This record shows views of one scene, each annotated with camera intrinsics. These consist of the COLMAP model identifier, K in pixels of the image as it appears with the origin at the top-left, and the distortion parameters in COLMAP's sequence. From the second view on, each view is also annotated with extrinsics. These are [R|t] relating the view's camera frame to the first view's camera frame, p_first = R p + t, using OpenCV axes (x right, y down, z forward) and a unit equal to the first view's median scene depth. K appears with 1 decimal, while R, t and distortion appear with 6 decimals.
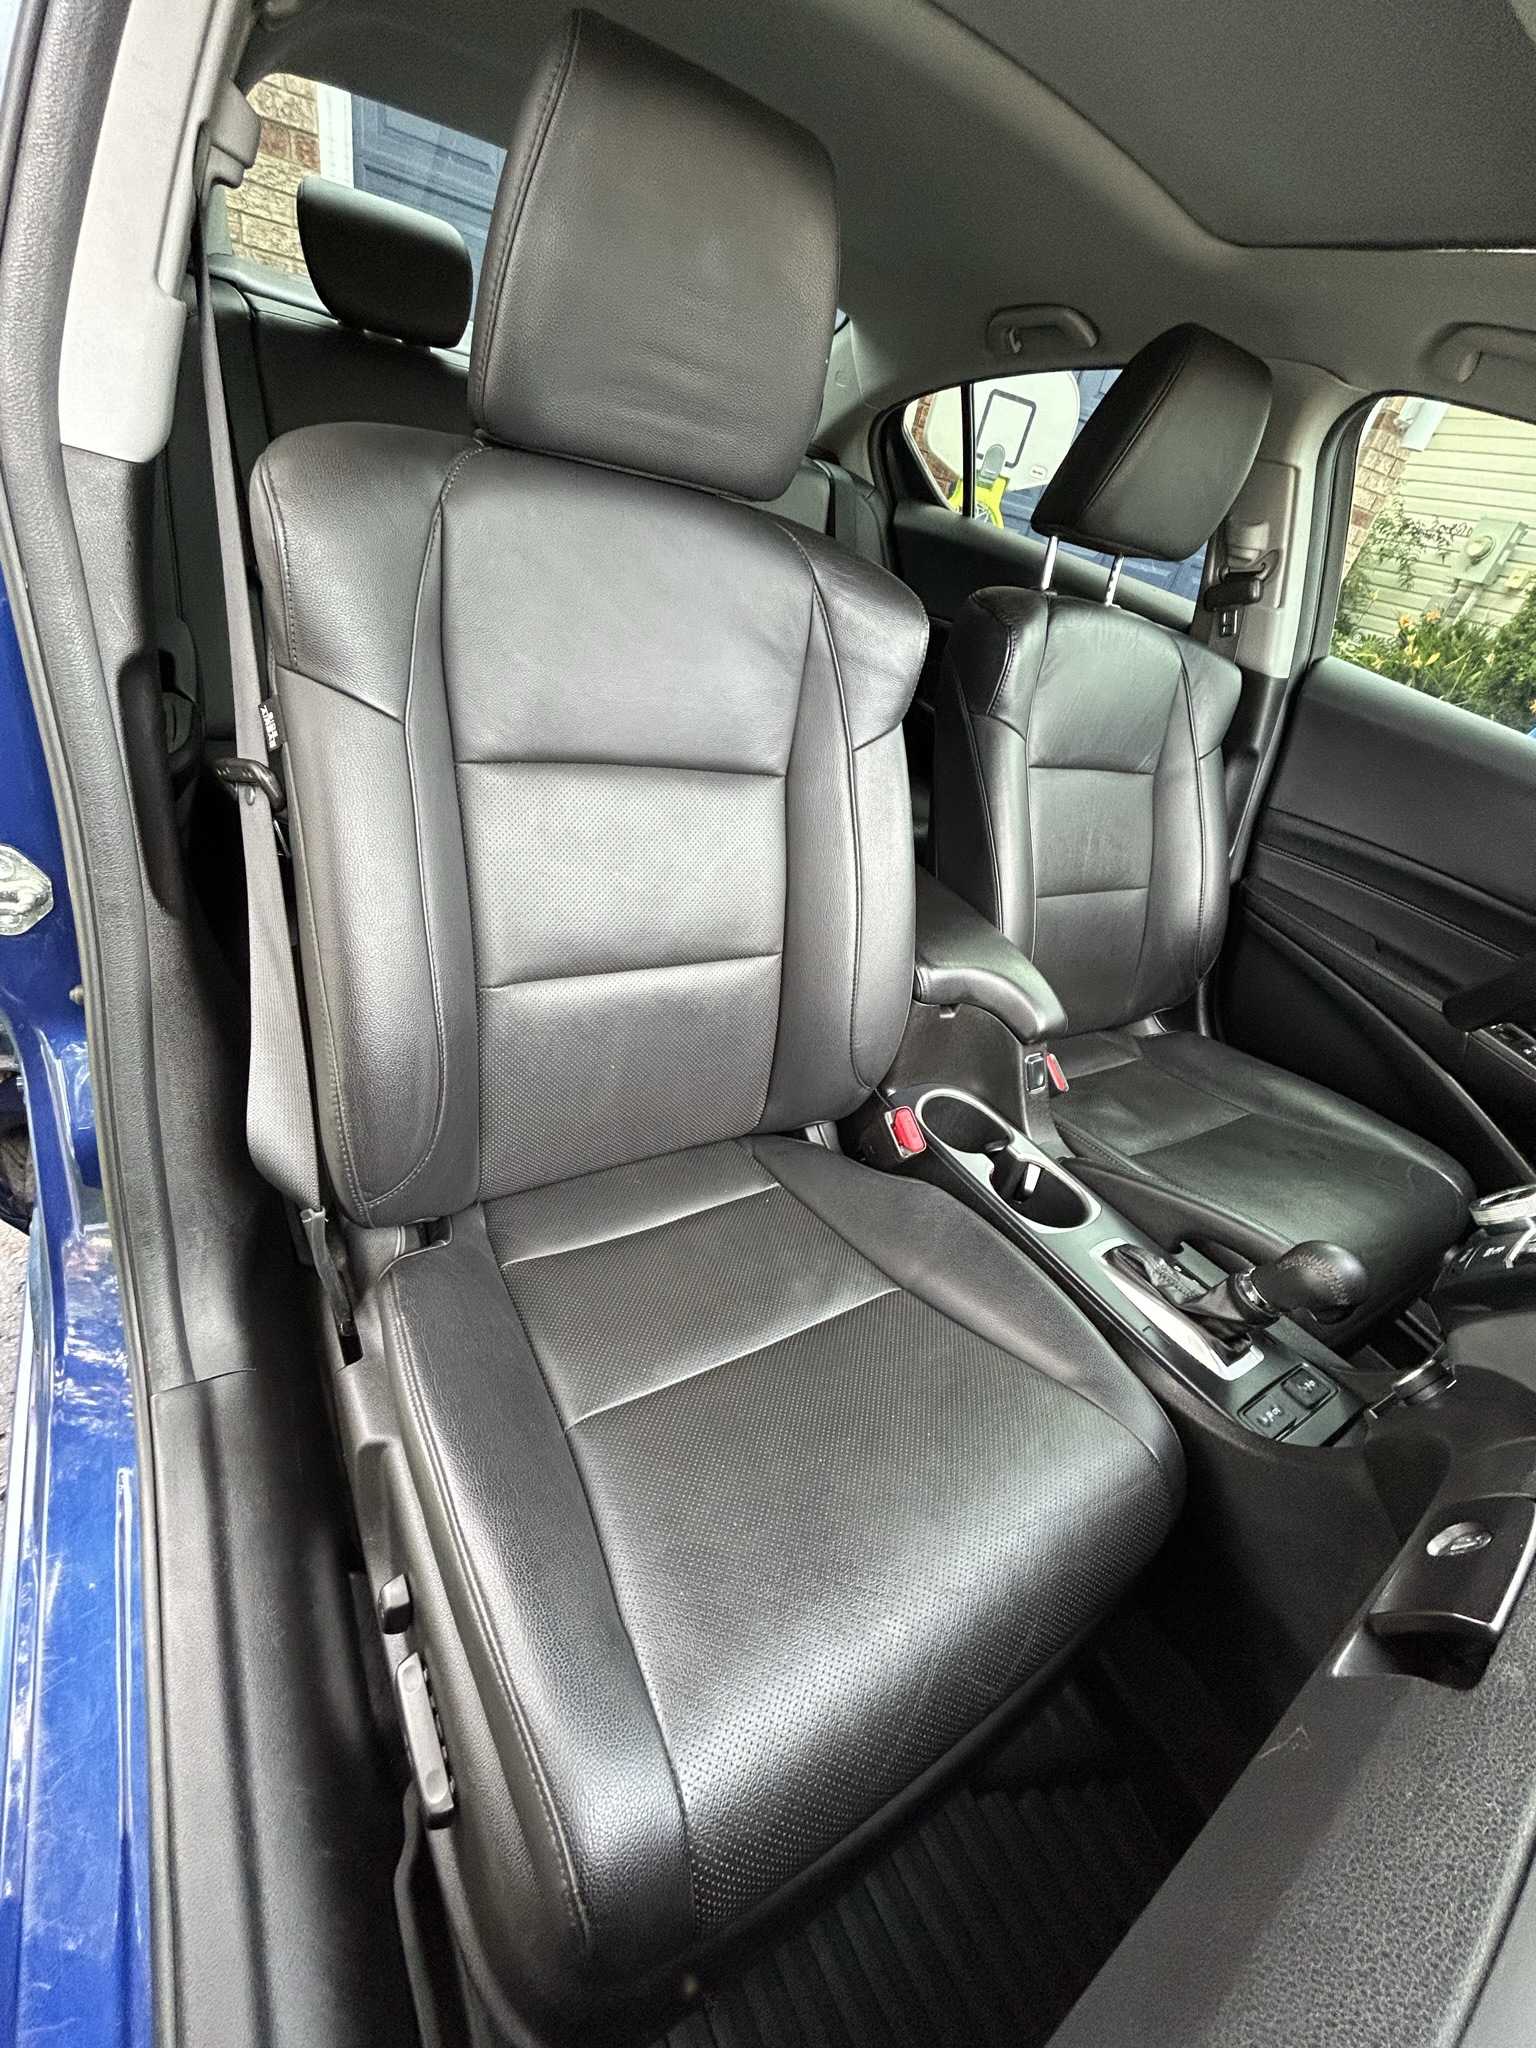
lens RADIAL K [[826.4, 0, 769.9], [0, 826.4, 1009.4], [0, 0, 1]] dist [-0.002075, 0.000152]
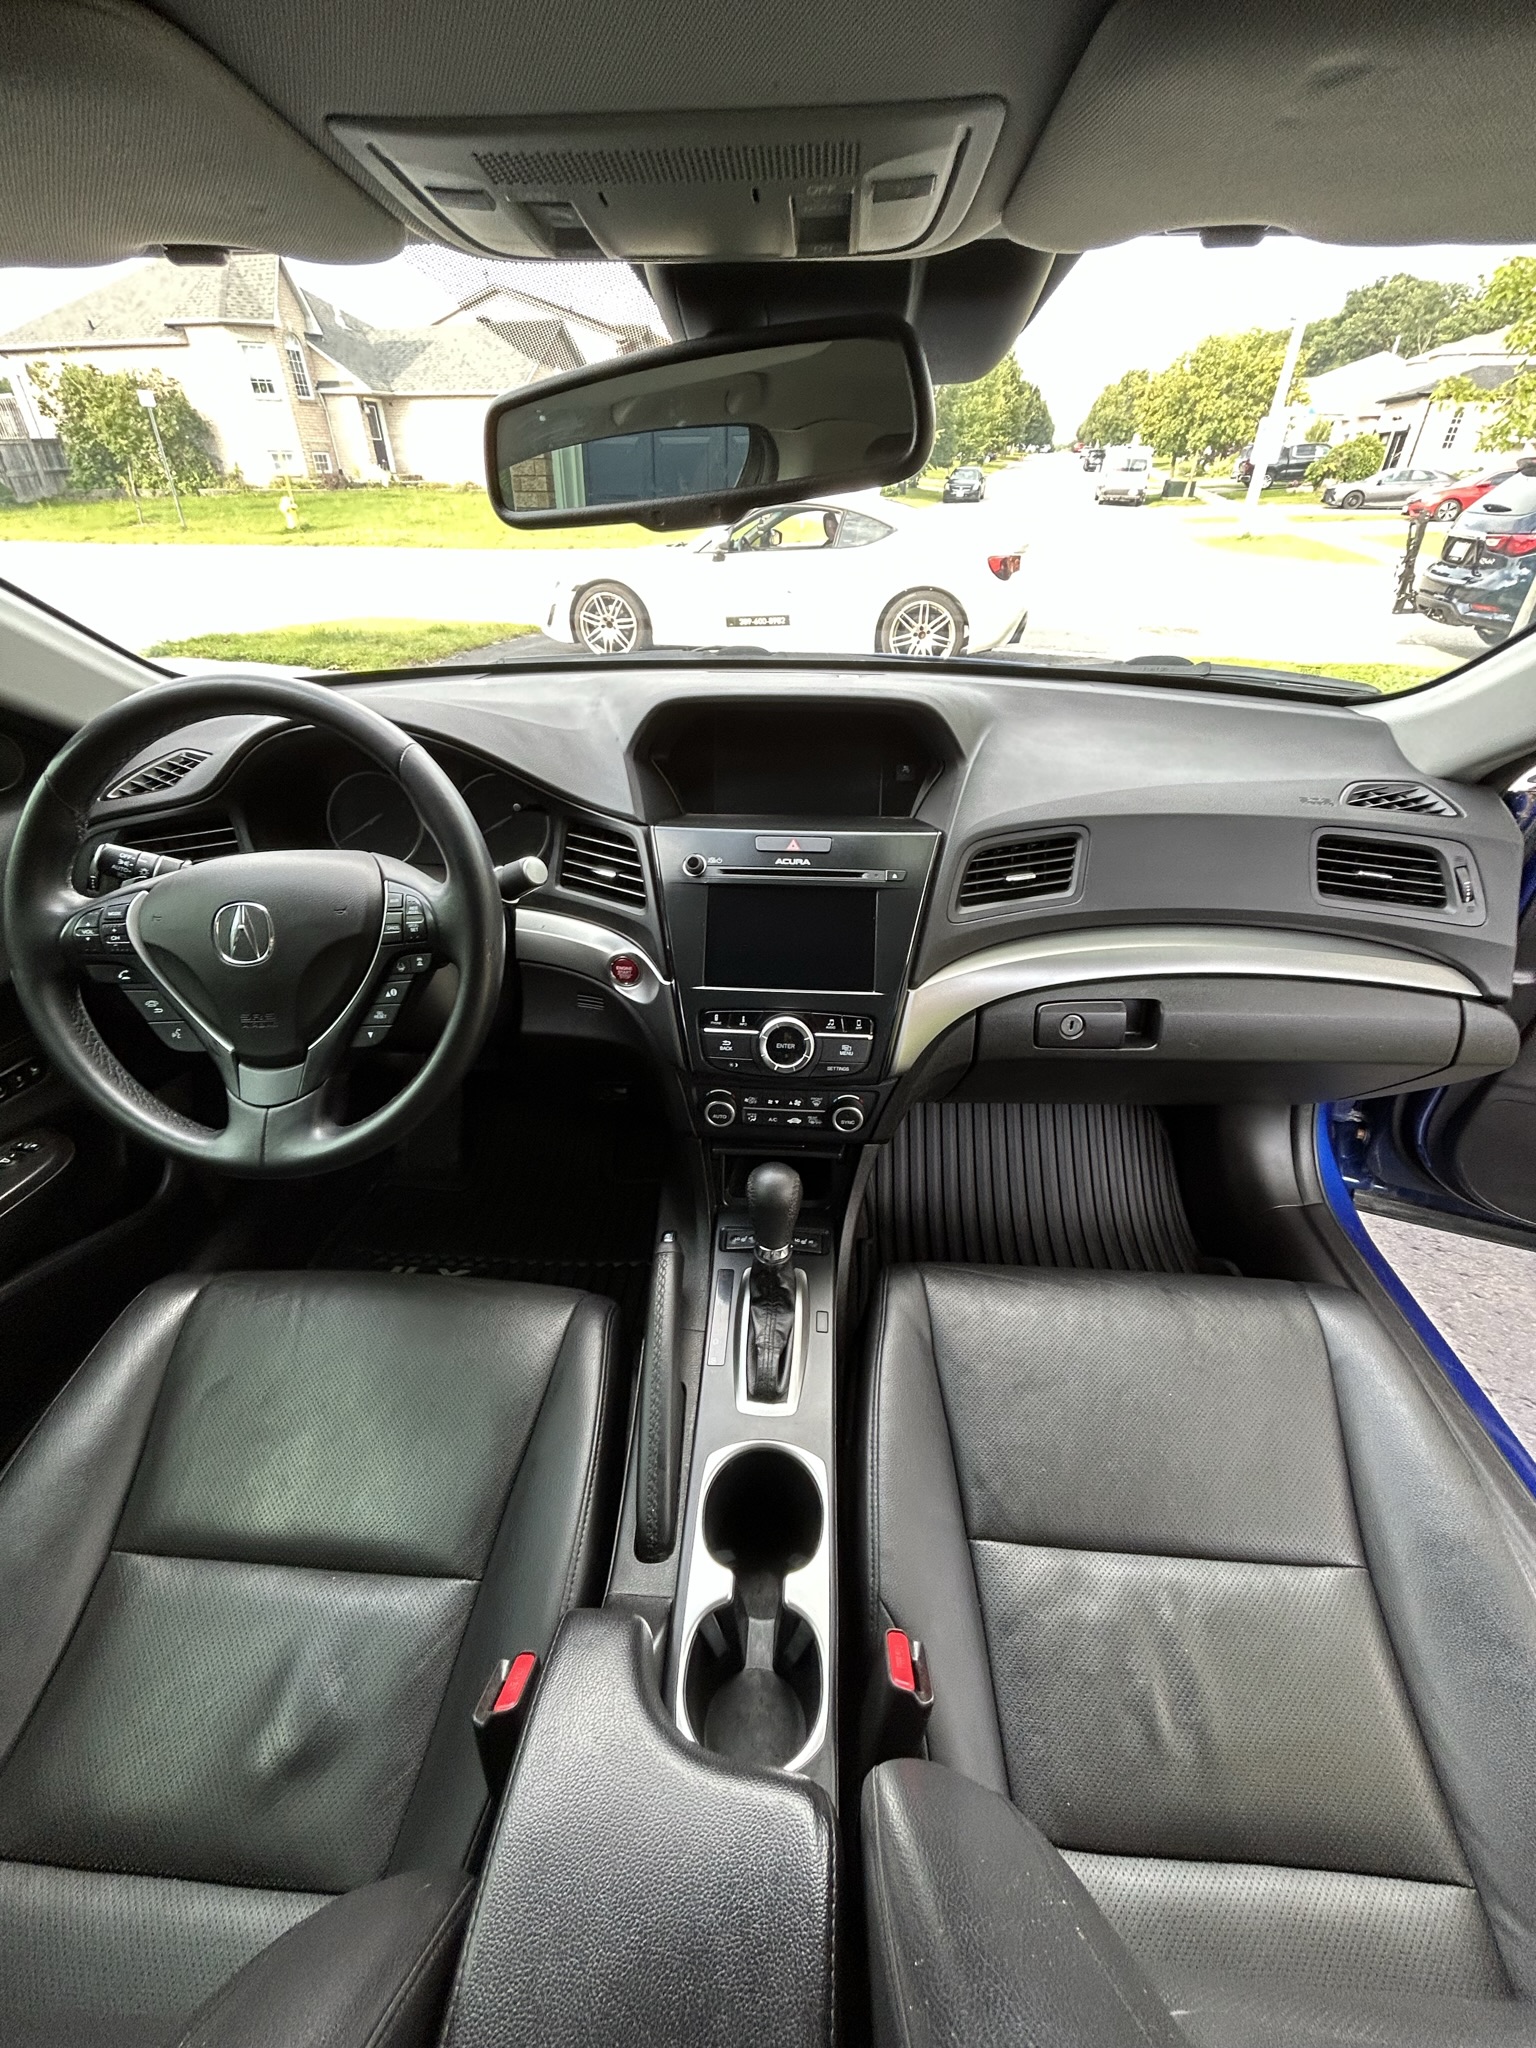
lens RADIAL K [[829.5, 0, 768.2], [0, 829.5, 1011.9], [0, 0, 1]] dist [-0.010724, 0.009617]
pose [[-0.799978, -0.482741, 0.356365, 0.285605], [0.180621, 0.372627, 0.910234, -0.720160], [-0.572198, 0.792534, -0.210900, 0.825942]]
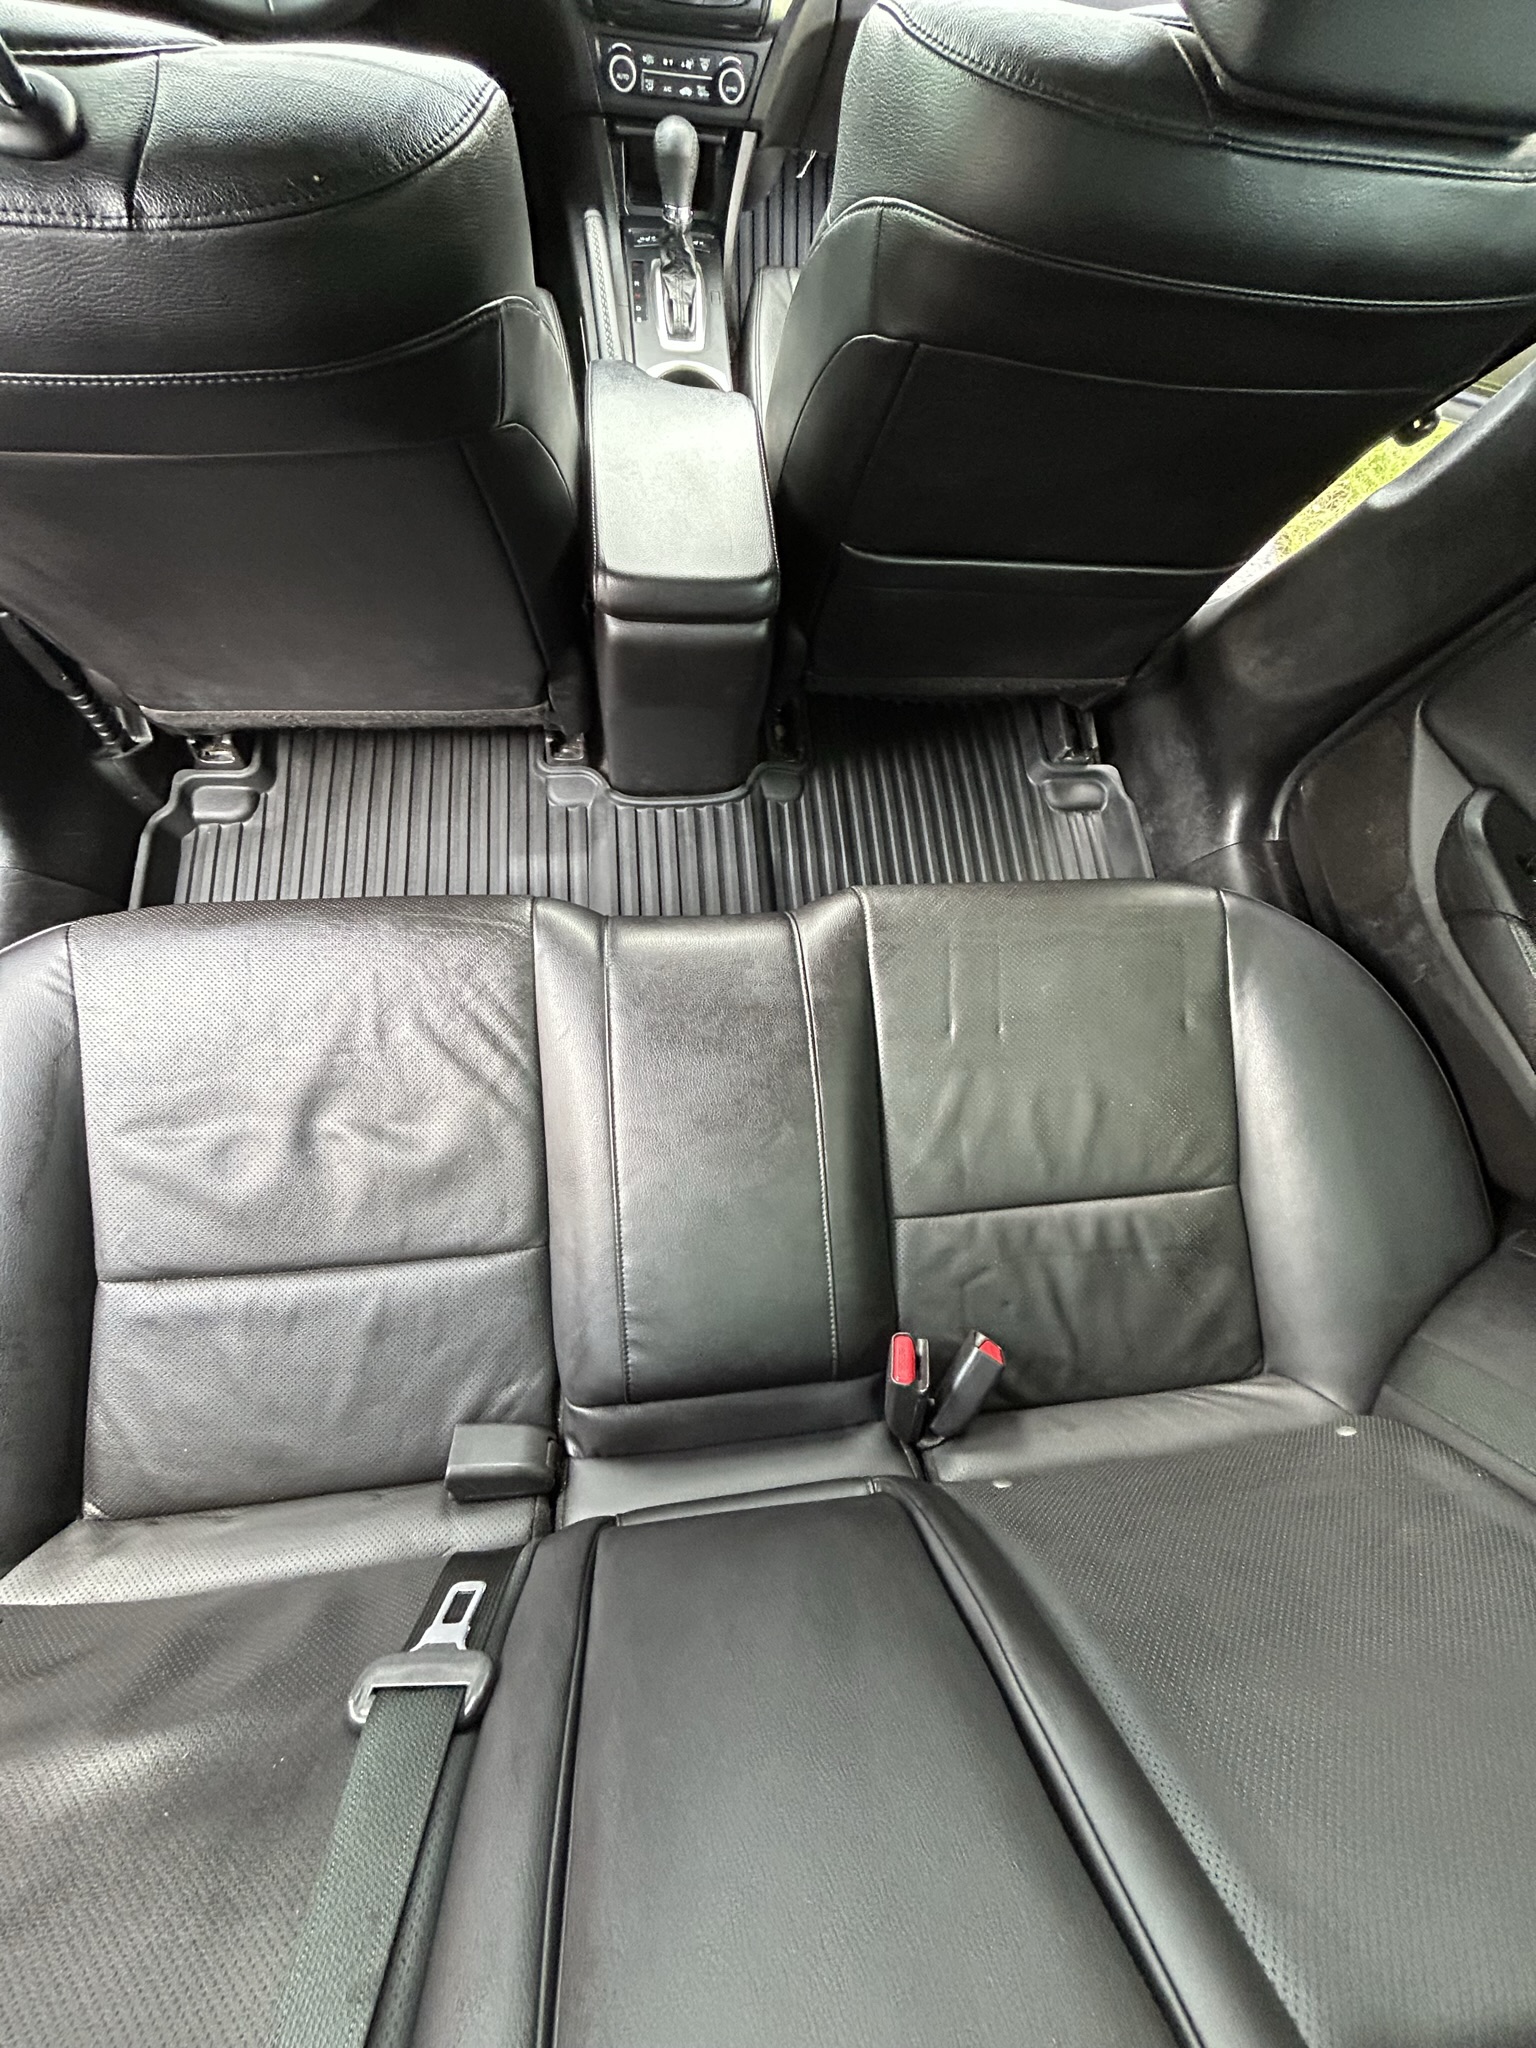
lens RADIAL K [[826.4, 0, 769.9], [0, 826.4, 1009.4], [0, 0, 1]] dist [-0.002075, 0.000152]
pose [[-0.846075, -0.511080, -0.151510, -0.057948], [-0.004798, -0.276911, 0.960884, -1.276816], [-0.533043, 0.813706, 0.231835, 1.466803]]
